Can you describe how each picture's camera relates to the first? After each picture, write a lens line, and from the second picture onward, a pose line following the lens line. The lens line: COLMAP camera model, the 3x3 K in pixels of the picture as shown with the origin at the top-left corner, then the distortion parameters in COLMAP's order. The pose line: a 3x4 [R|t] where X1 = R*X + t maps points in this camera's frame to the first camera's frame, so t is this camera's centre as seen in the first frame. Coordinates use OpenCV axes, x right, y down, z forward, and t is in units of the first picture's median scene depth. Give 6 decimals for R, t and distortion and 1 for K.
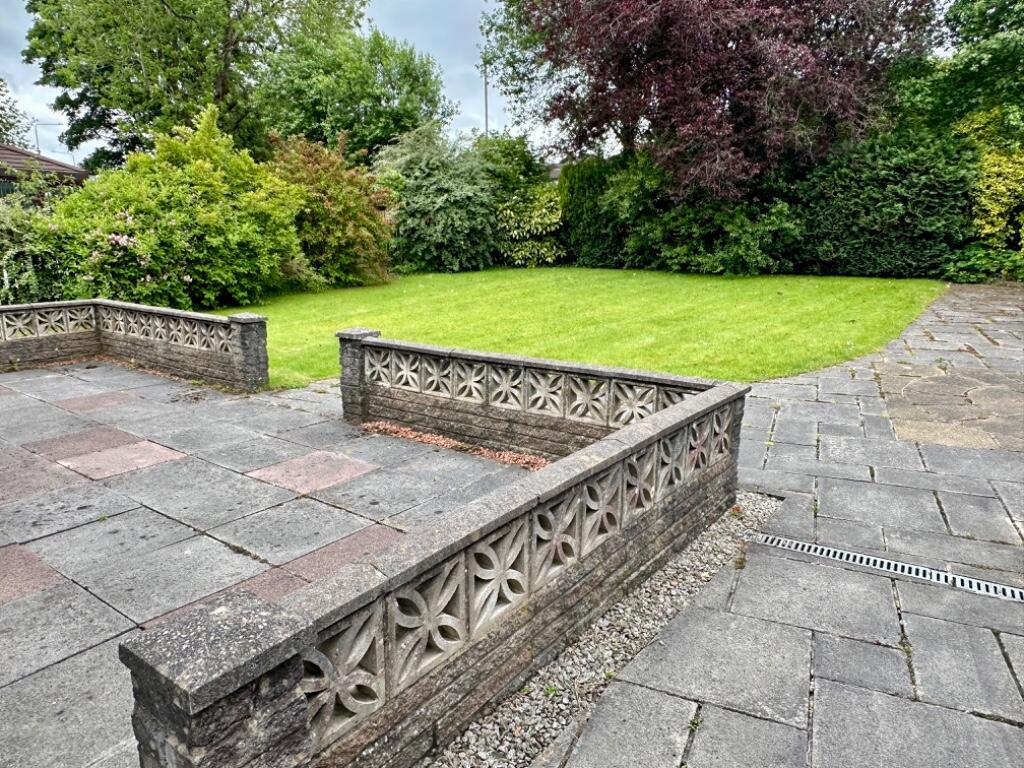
lens RADIAL K [[687.4, 0, 512.0], [0, 687.4, 384.0], [0, 0, 1]] dist [0.001505, 0.001355]
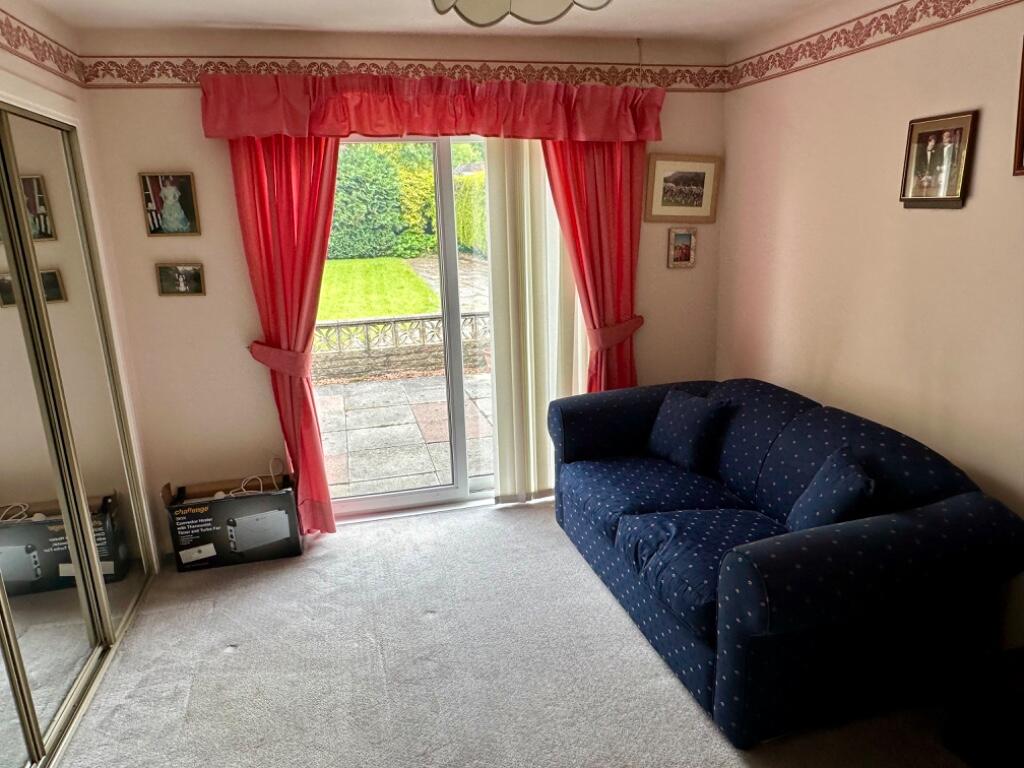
lens RADIAL K [[687.4, 0, 512.0], [0, 687.4, 384.0], [0, 0, 1]] dist [0.001505, 0.001355]
pose [[0.629412, -0.210944, 0.747893, -0.370404], [0.196117, 0.974415, 0.109786, -0.001329], [-0.751917, 0.077574, 0.654678, -0.116809]]
